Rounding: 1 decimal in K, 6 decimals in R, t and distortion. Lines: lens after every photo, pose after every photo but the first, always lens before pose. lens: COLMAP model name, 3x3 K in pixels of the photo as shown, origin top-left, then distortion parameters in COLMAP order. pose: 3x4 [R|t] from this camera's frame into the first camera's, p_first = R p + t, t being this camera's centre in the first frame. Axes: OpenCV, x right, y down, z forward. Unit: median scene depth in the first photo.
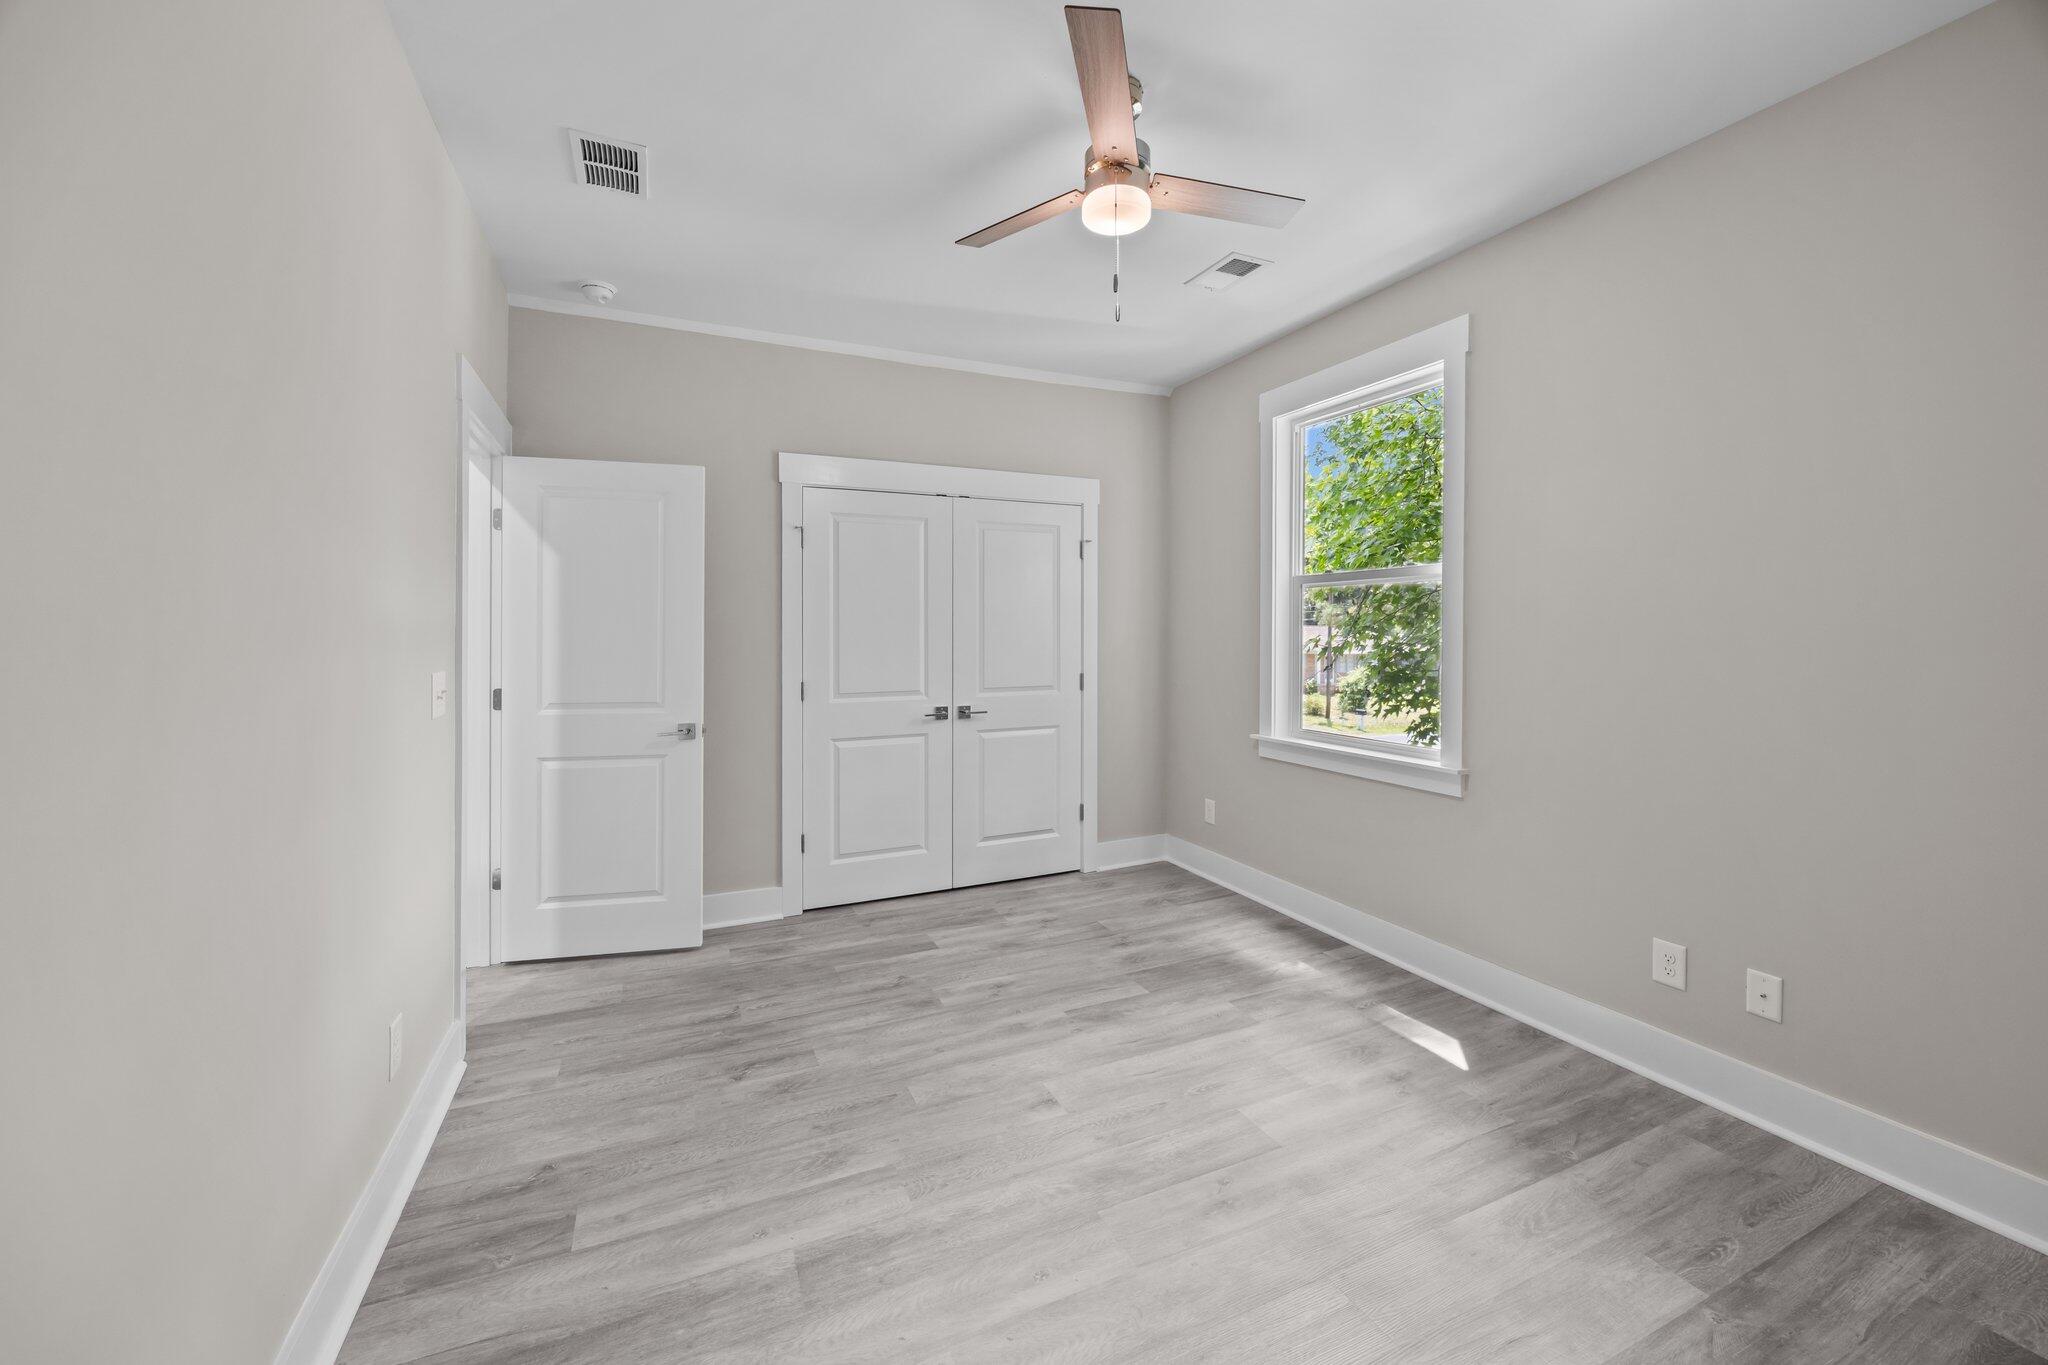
lens RADIAL K [[792.0, 0, 1003.5], [0, 792.0, 629.0], [0, 0, 1]] dist [-0.008566, 0.000093]
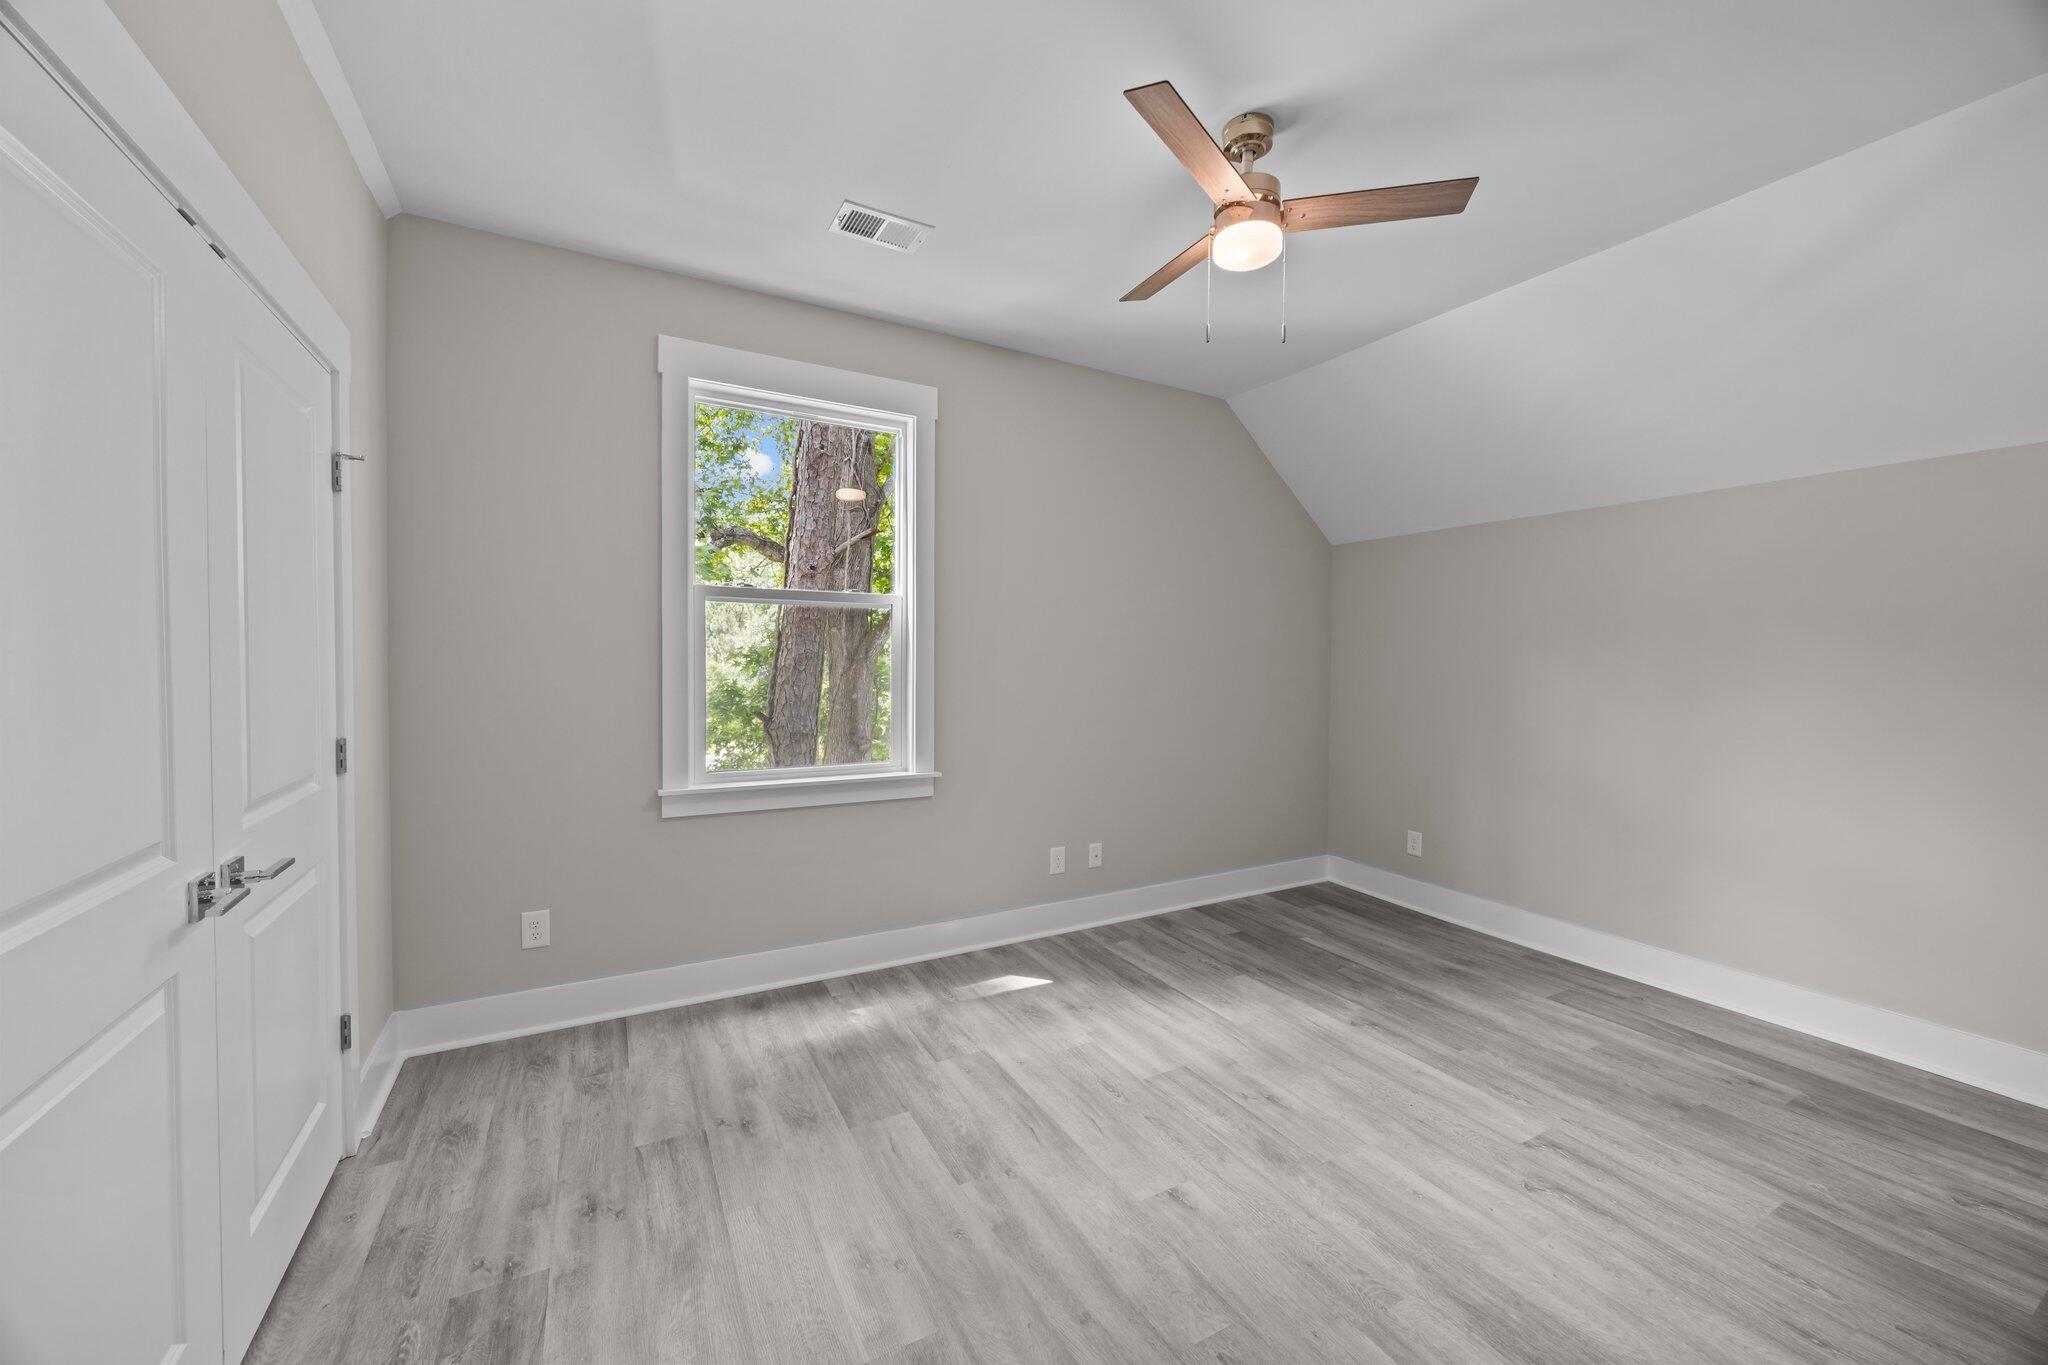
lens RADIAL K [[792.0, 0, 1010.0], [0, 792.0, 669.2], [0, 0, 1]] dist [-0.008566, 0.000093]
pose [[-0.099299, -0.012892, 0.994974, -0.689486], [-0.012150, 0.999857, 0.011743, 0.009035], [-0.994983, -0.010923, -0.099442, 1.121558]]
